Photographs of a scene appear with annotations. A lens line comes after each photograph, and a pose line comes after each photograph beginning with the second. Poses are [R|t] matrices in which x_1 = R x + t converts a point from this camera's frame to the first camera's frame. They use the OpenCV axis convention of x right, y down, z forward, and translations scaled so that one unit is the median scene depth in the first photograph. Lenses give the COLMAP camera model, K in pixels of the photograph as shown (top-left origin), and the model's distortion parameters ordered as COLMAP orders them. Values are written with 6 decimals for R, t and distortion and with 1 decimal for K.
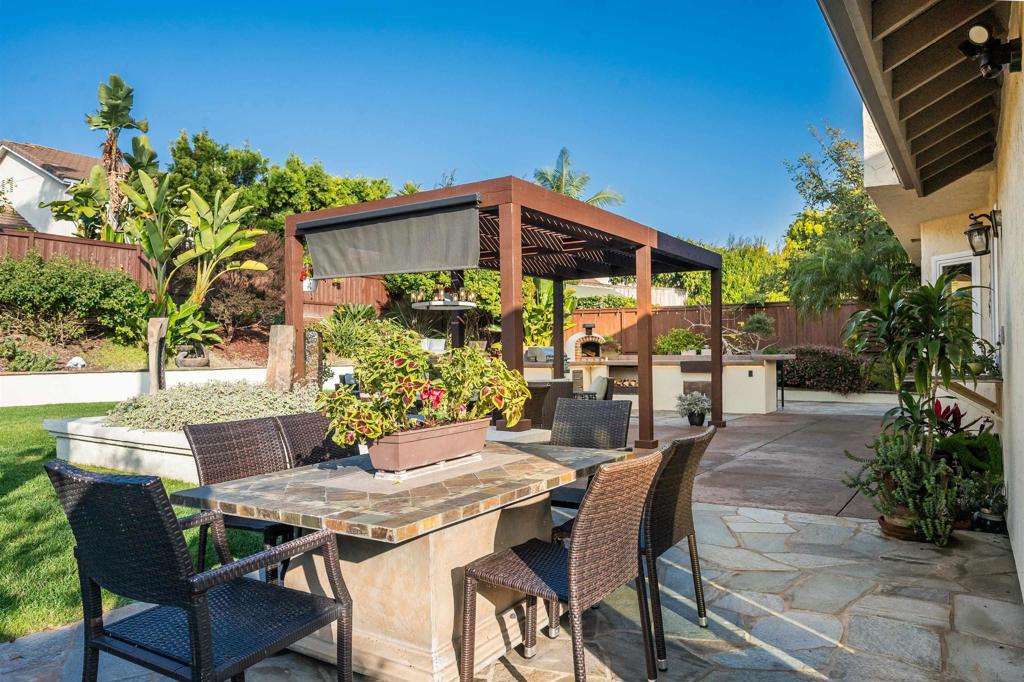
lens RADIAL K [[681.8, 0, 514.9], [0, 681.8, 344.6], [0, 0, 1]] dist [-0.001854, 0.001059]
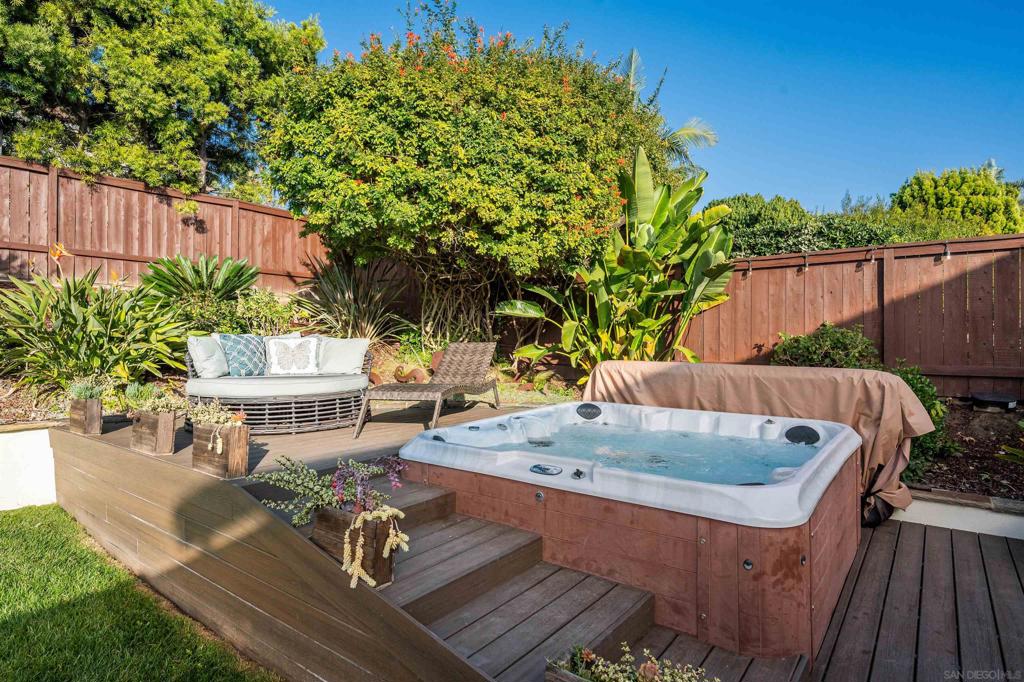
lens RADIAL K [[552.1, 0, 517.6], [0, 552.1, 343.0], [0, 0, 1]] dist [-0.003300, -0.002089]
pose [[0.997545, -0.002808, -0.069978, -0.012045], [0.003578, 0.999934, 0.010884, -0.009954], [0.069943, -0.011107, 0.997489, 0.871905]]
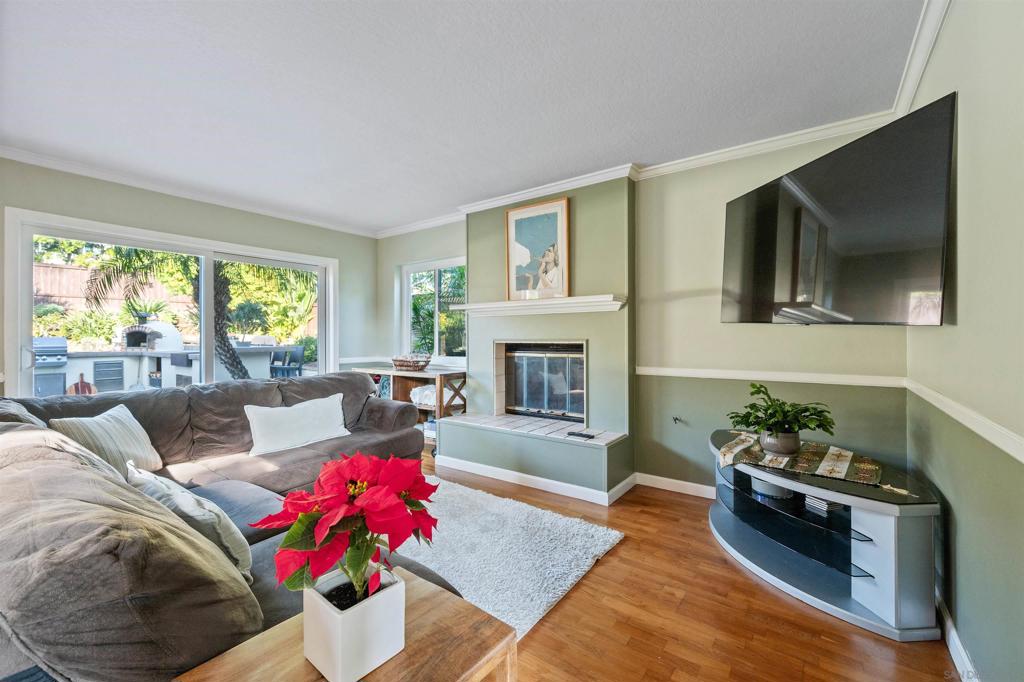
lens RADIAL K [[428.3, 0, 509.6], [0, 428.3, 337.2], [0, 0, 1]] dist [-0.002510, 0.000511]
pose [[0.998222, 0.001046, -0.059596, 0.594303], [-0.000199, 0.999899, 0.014227, -0.004217], [0.059605, -0.014190, 0.998121, 0.375187]]
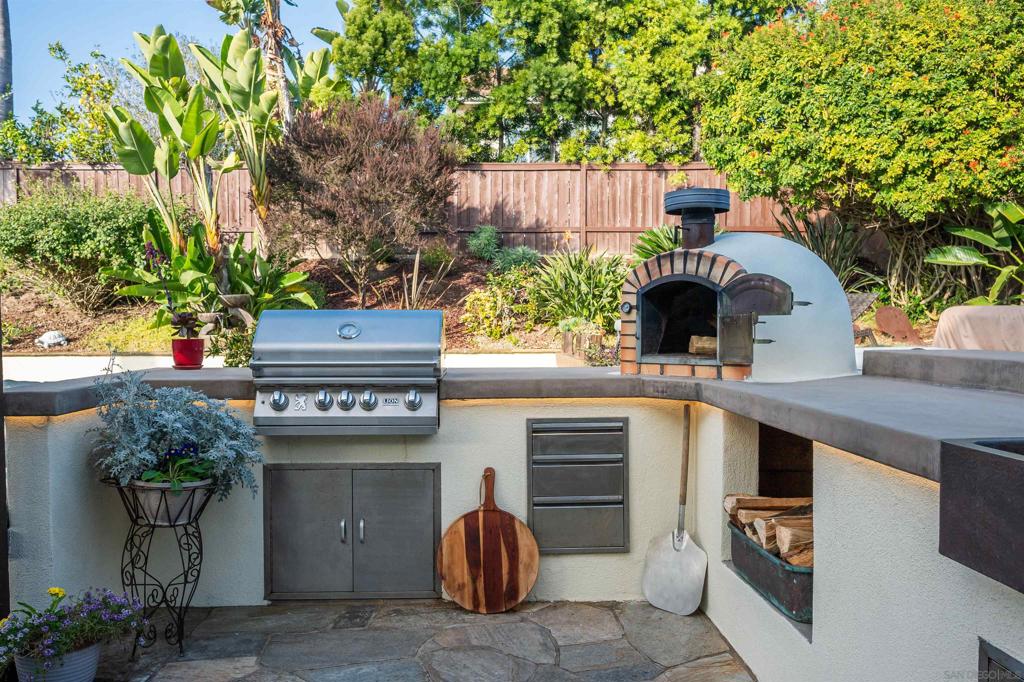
lens RADIAL K [[842.8, 0, 499.1], [0, 842.8, 355.3], [0, 0, 1]] dist [0.000137, -0.006125]
pose [[0.571431, 0.034107, -0.819941, 0.250263], [0.011015, 0.998727, 0.049221, 0.004192], [0.820576, -0.037158, 0.570328, 0.718052]]
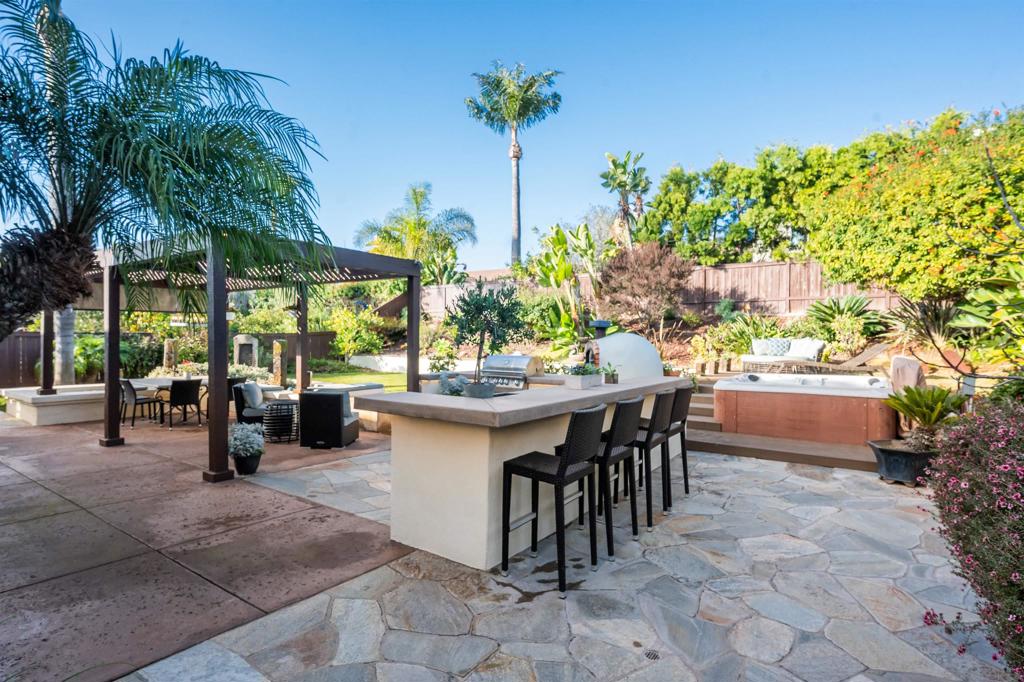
lens RADIAL K [[521.0, 0, 513.5], [0, 521.0, 343.2], [0, 0, 1]] dist [-0.002321, -0.001377]
pose [[-0.023853, 0.011248, -0.999652, 0.515561], [0.000756, 0.999937, 0.011234, -0.014019], [0.999715, -0.000487, -0.023860, 0.828276]]
